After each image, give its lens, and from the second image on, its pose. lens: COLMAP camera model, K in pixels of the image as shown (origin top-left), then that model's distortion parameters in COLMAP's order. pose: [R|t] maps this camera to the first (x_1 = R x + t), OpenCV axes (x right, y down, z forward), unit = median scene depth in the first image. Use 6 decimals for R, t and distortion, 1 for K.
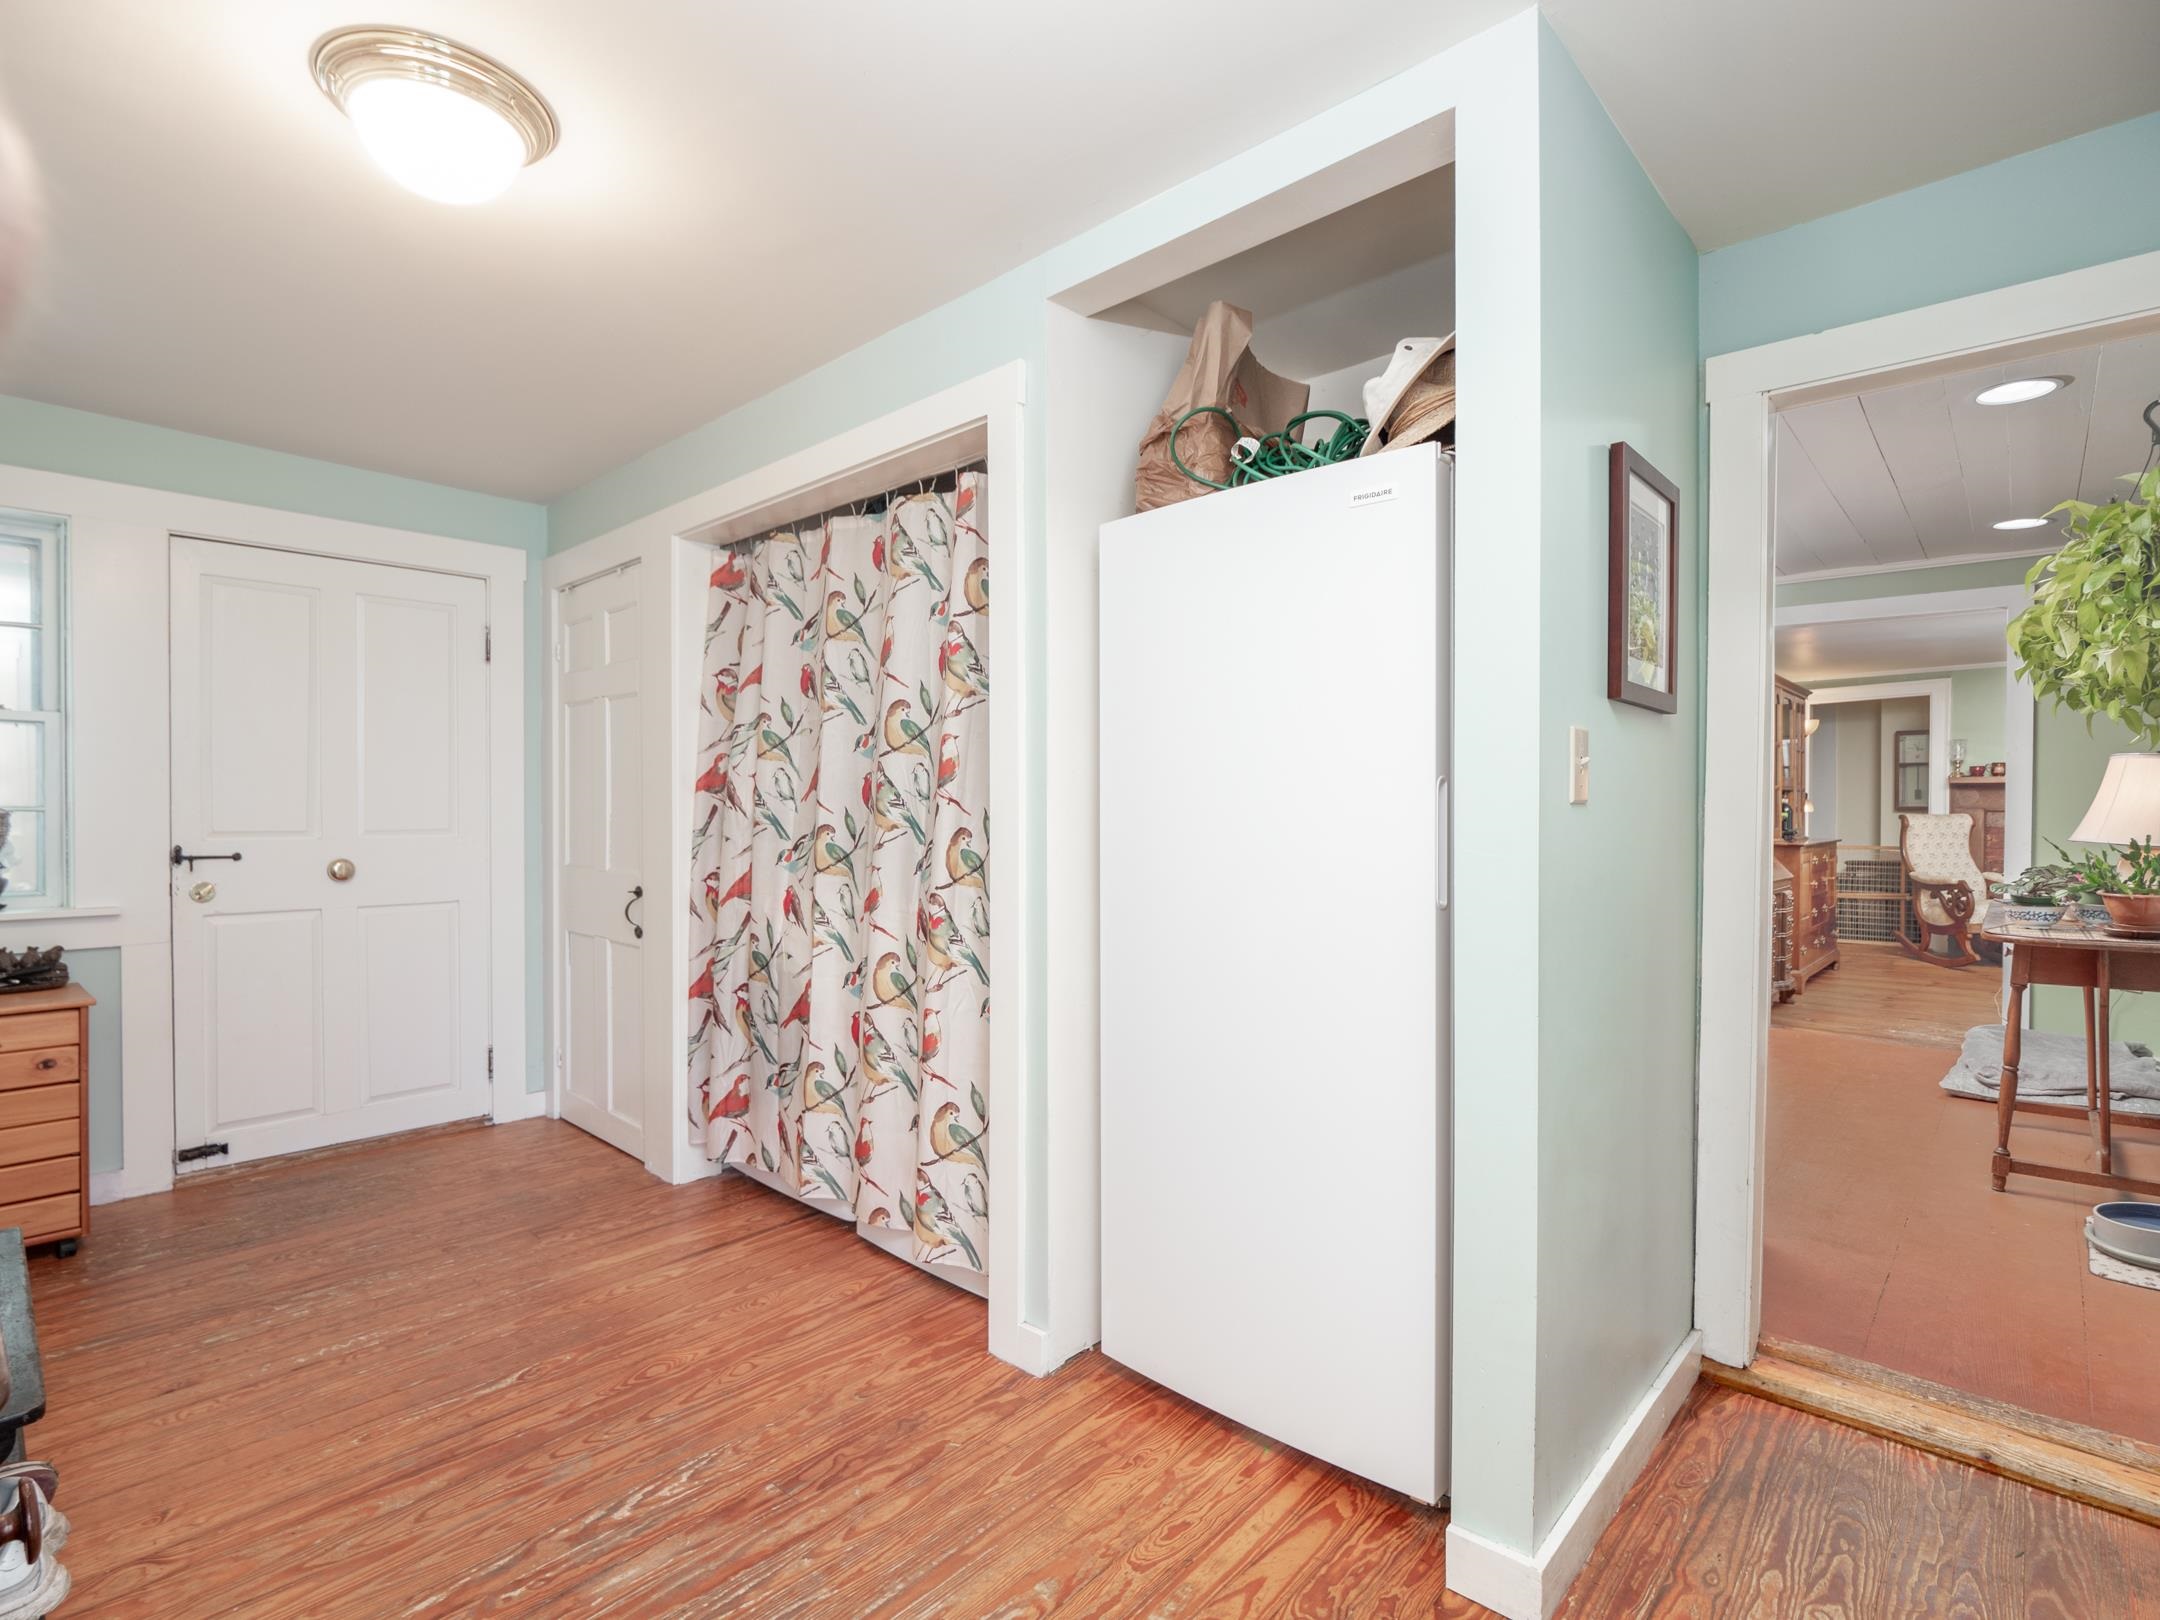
lens RADIAL K [[1061.3, 0, 1076.4], [0, 1061.3, 808.6], [0, 0, 1]] dist [-0.004880, 0.000167]
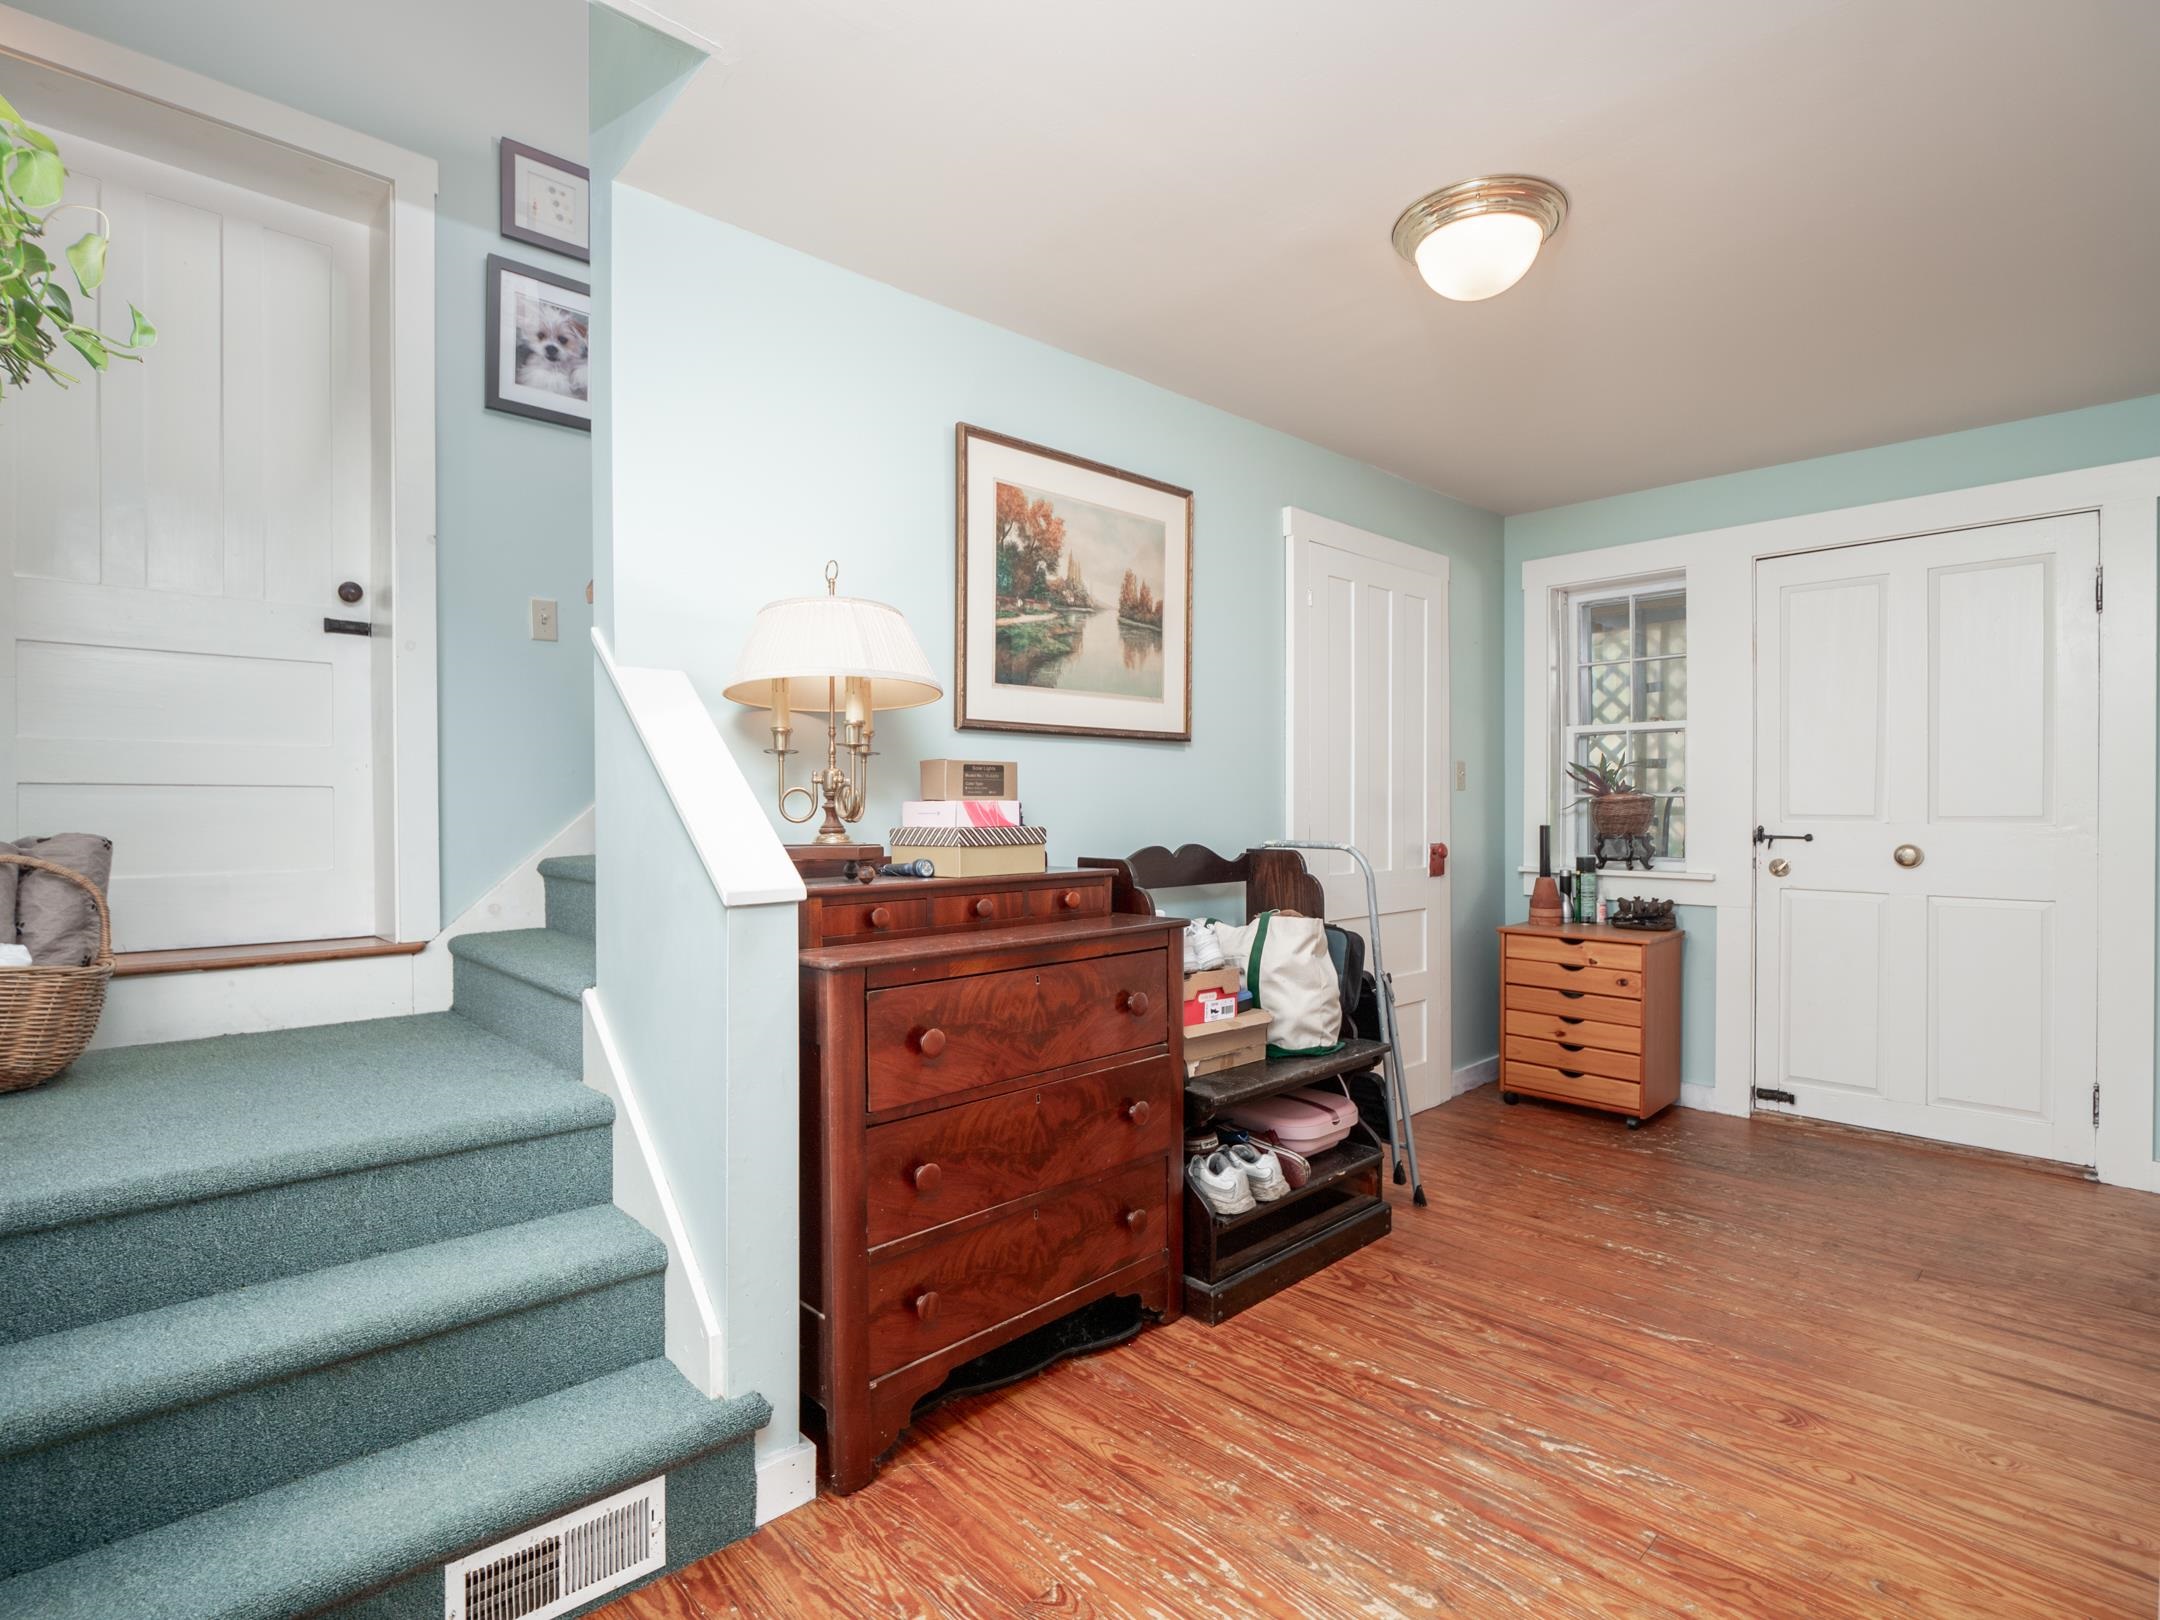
lens RADIAL K [[1061.3, 0, 1076.7], [0, 1061.3, 812.7], [0, 0, 1]] dist [-0.004880, 0.000167]
pose [[-0.056644, 0.007185, -0.998369, 0.383678], [0.001498, 0.999974, 0.007112, 0.011850], [0.998393, -0.001093, -0.056653, 0.342408]]
